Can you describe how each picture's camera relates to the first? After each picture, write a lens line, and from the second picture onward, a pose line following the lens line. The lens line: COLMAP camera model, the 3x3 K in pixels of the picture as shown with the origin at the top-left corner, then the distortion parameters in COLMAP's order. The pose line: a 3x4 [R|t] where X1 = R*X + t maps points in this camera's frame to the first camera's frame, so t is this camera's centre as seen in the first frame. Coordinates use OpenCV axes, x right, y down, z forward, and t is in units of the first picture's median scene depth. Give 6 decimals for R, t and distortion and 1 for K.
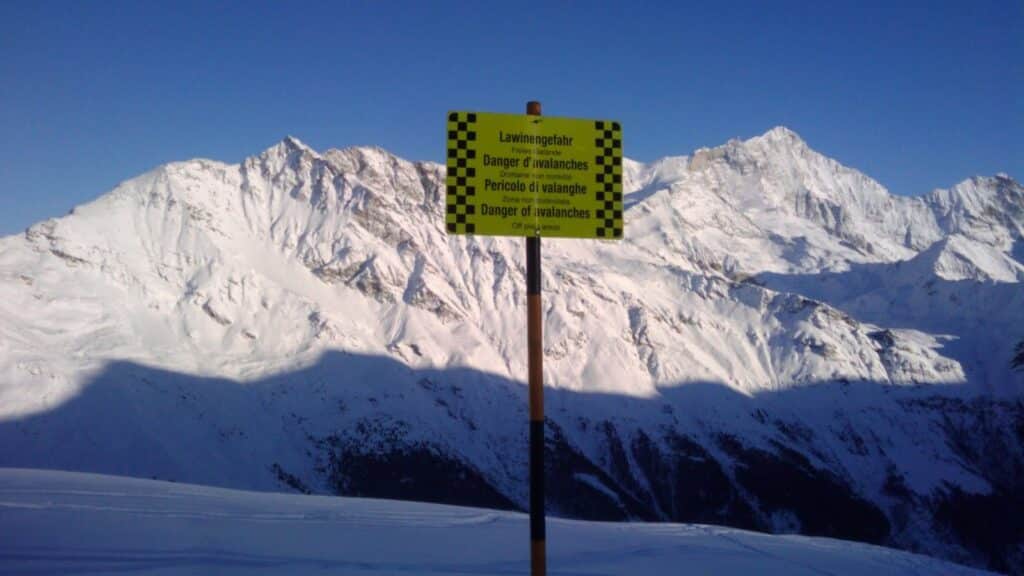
lens RADIAL K [[1056.6, 0, 512.0], [0, 1056.6, 288.0], [0, 0, 1]] dist [-0.023139, -0.180679]
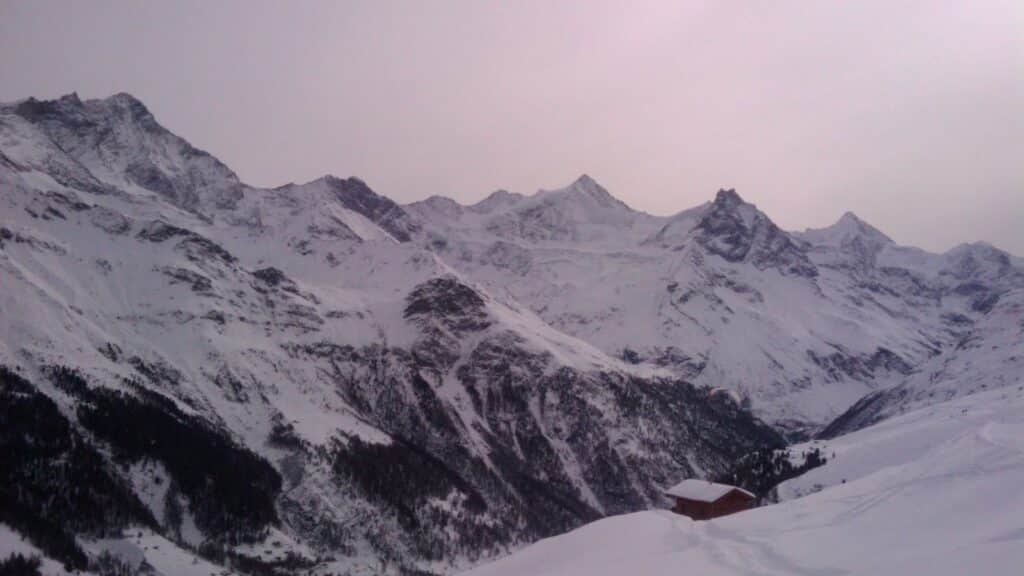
lens RADIAL K [[1108.3, 0, 589.5], [0, 1108.3, 287.9], [0, 0, 1]] dist [-0.020903, -0.048233]
pose [[0.788595, 0.053866, 0.612549, 0.021264], [-0.052337, 0.998421, -0.020419, 0.080533], [-0.612681, -0.015956, 0.790169, 0.180561]]
